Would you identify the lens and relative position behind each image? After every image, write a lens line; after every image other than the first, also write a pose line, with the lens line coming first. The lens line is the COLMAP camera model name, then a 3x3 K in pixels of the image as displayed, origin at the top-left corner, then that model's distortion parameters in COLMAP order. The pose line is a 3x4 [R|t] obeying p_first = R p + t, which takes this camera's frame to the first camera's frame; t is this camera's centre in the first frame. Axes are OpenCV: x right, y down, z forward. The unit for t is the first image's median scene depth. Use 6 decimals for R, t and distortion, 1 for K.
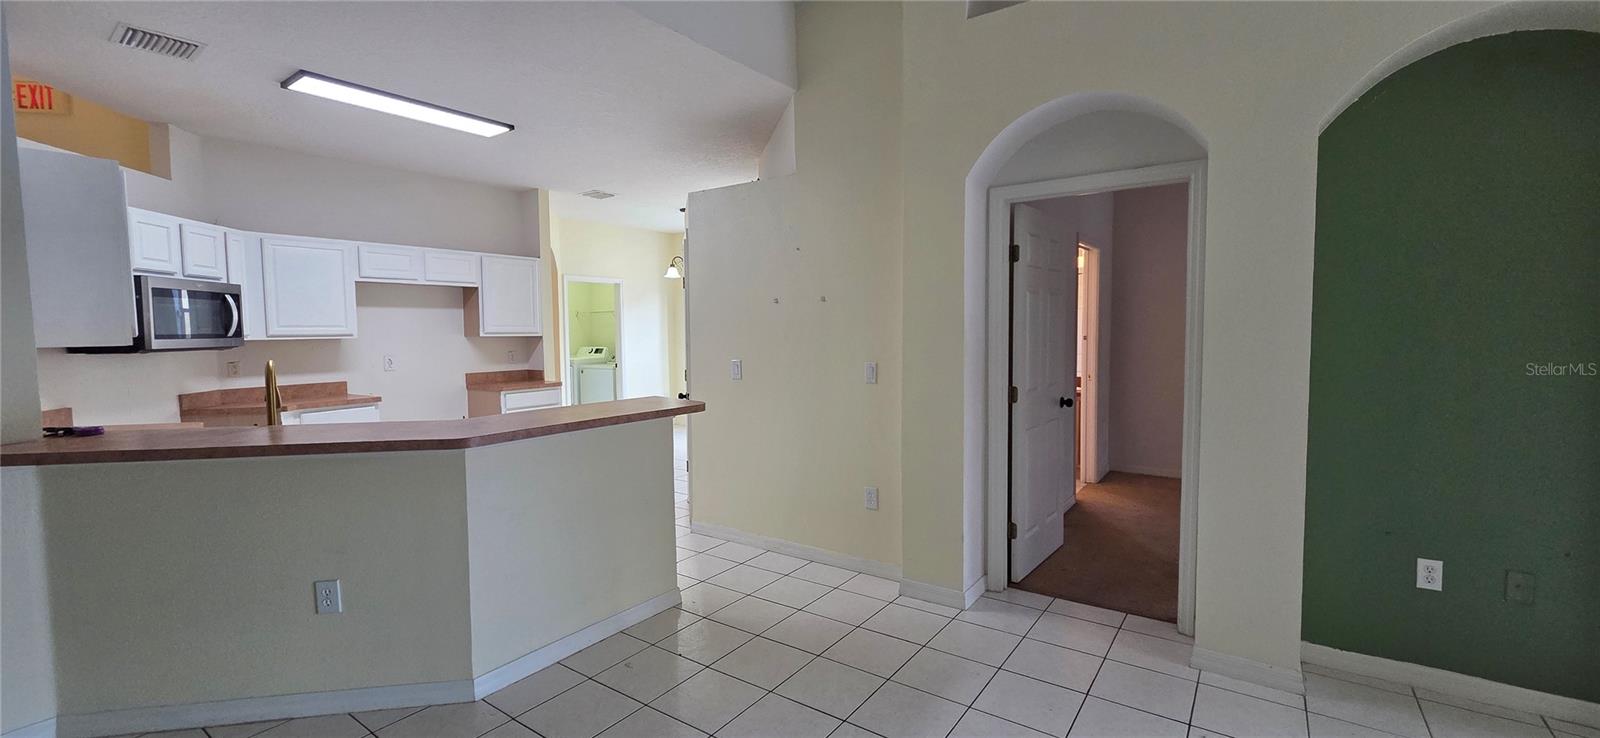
lens RADIAL K [[658.4, 0, 793.8], [0, 658.4, 366.7], [0, 0, 1]] dist [0.006456, -0.000348]
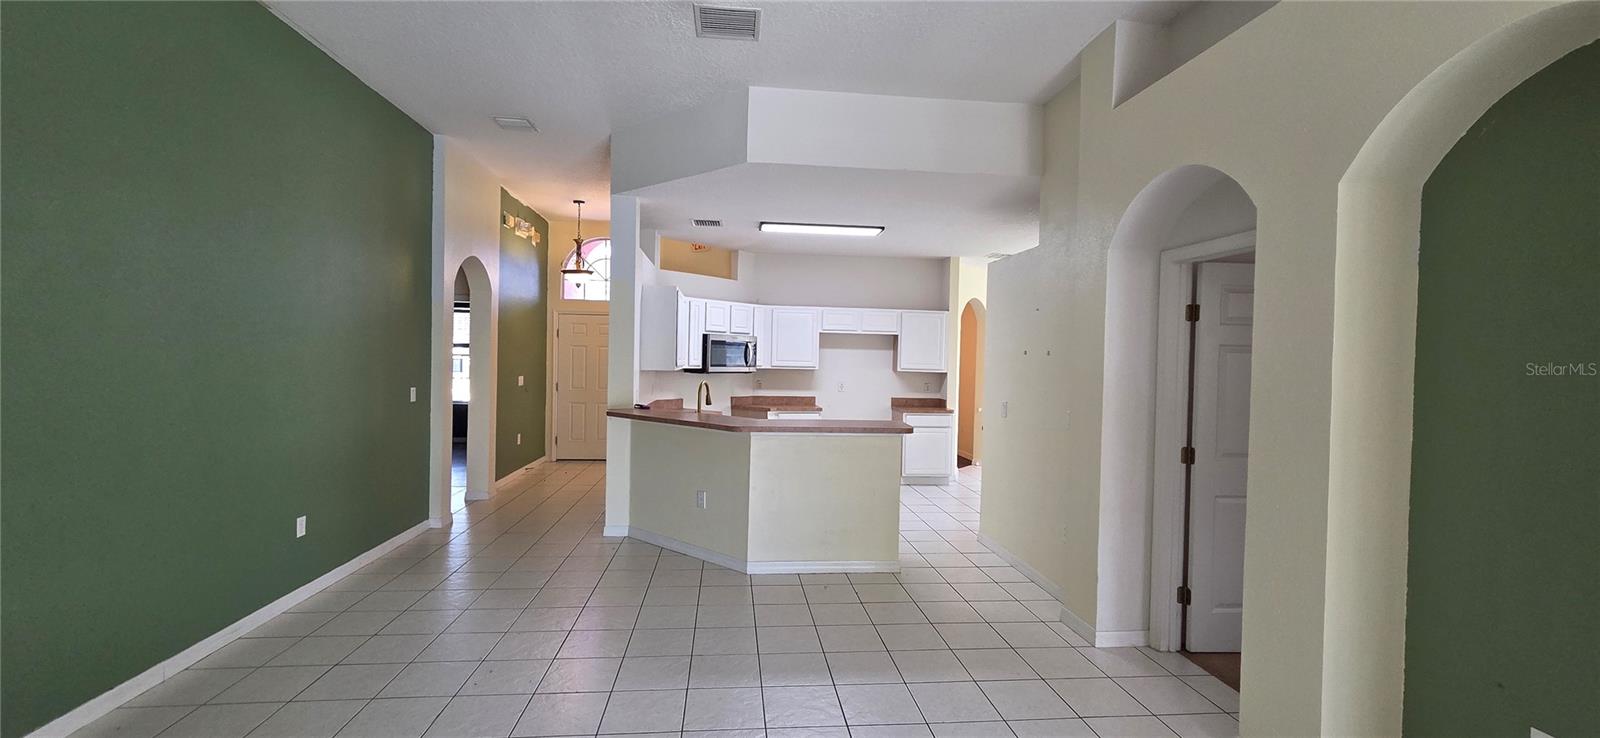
lens RADIAL K [[658.4, 0, 793.8], [0, 658.4, 366.7], [0, 0, 1]] dist [0.006456, -0.000348]
pose [[0.662148, 0.037570, -0.748431, 0.533354], [-0.073724, 0.997163, -0.015168, -0.024690], [0.745738, 0.065221, 0.663040, -0.080962]]
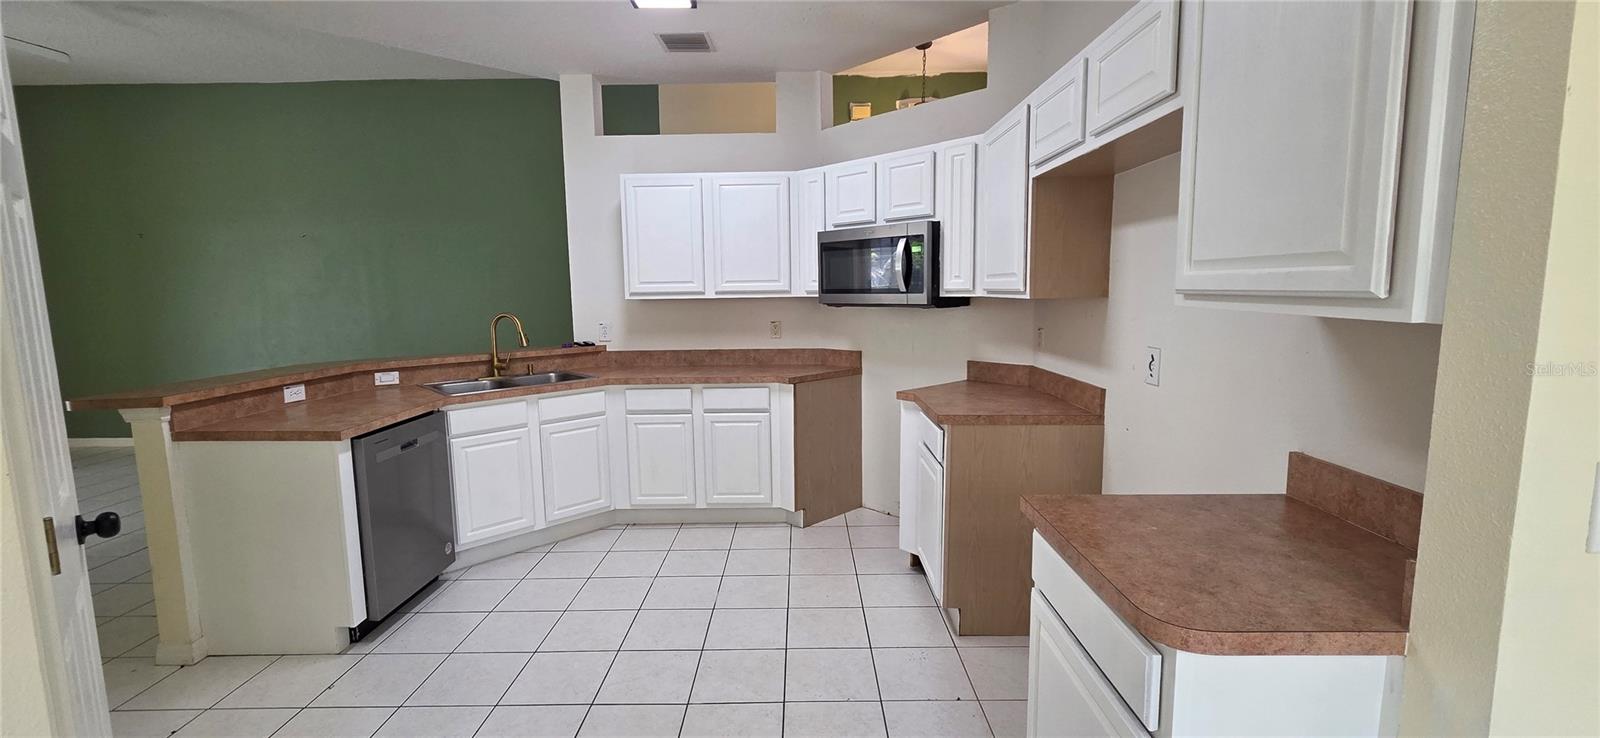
lens RADIAL K [[658.4, 0, 793.8], [0, 658.4, 366.7], [0, 0, 1]] dist [0.006456, -0.000348]
pose [[-0.818289, 0.091964, -0.567403, -0.278615], [-0.009739, 0.984759, 0.173653, -0.089313], [0.574725, 0.147624, -0.804921, 1.526012]]
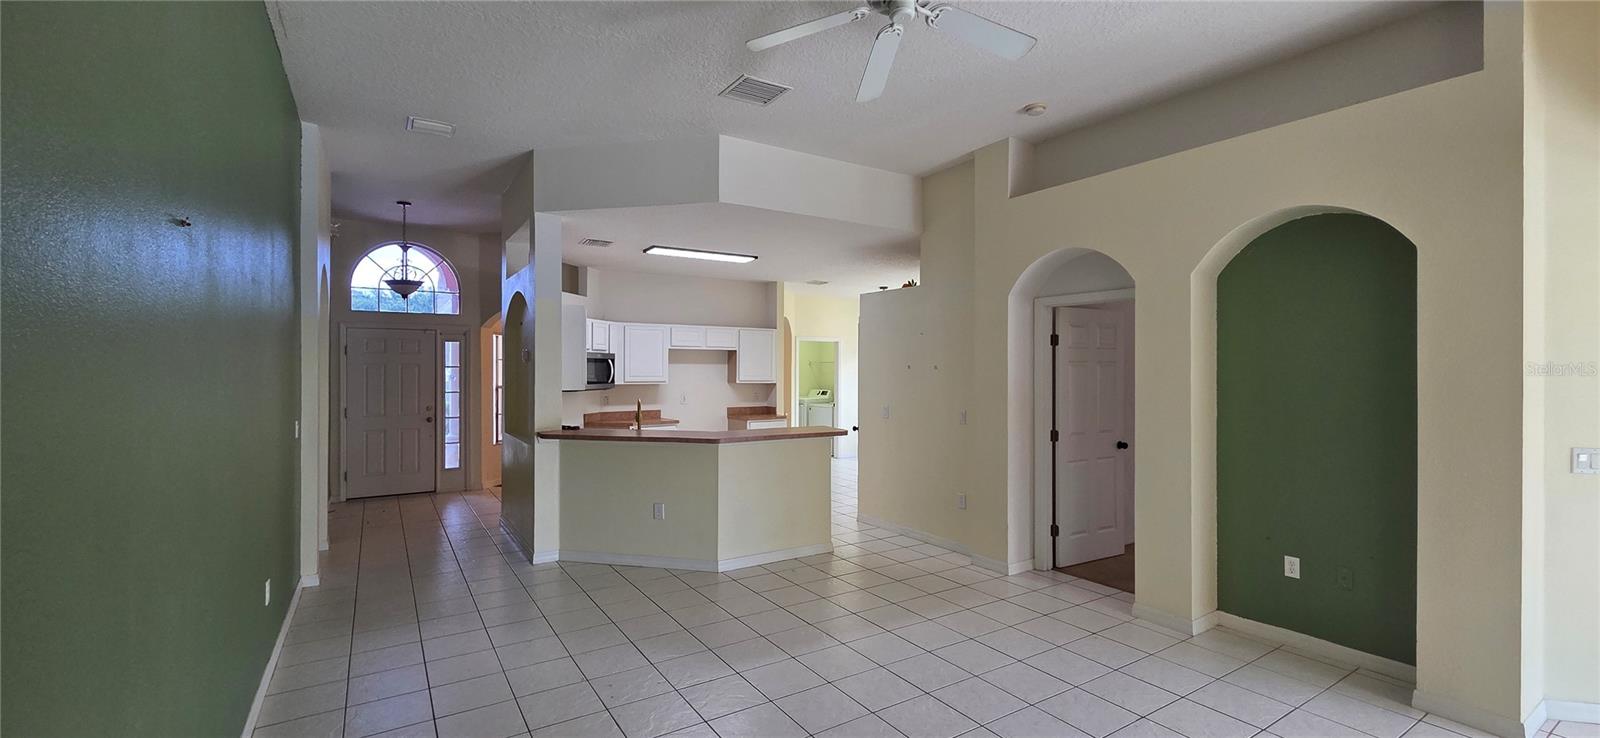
lens RADIAL K [[659.9, 0, 792.6], [0, 659.9, 364.0], [0, 0, 1]] dist [0.011559, -0.000255]
pose [[0.929437, 0.011301, -0.368807, 0.261558], [-0.035332, 0.997664, -0.058471, -0.007993], [0.367284, 0.067376, 0.927665, -0.466515]]
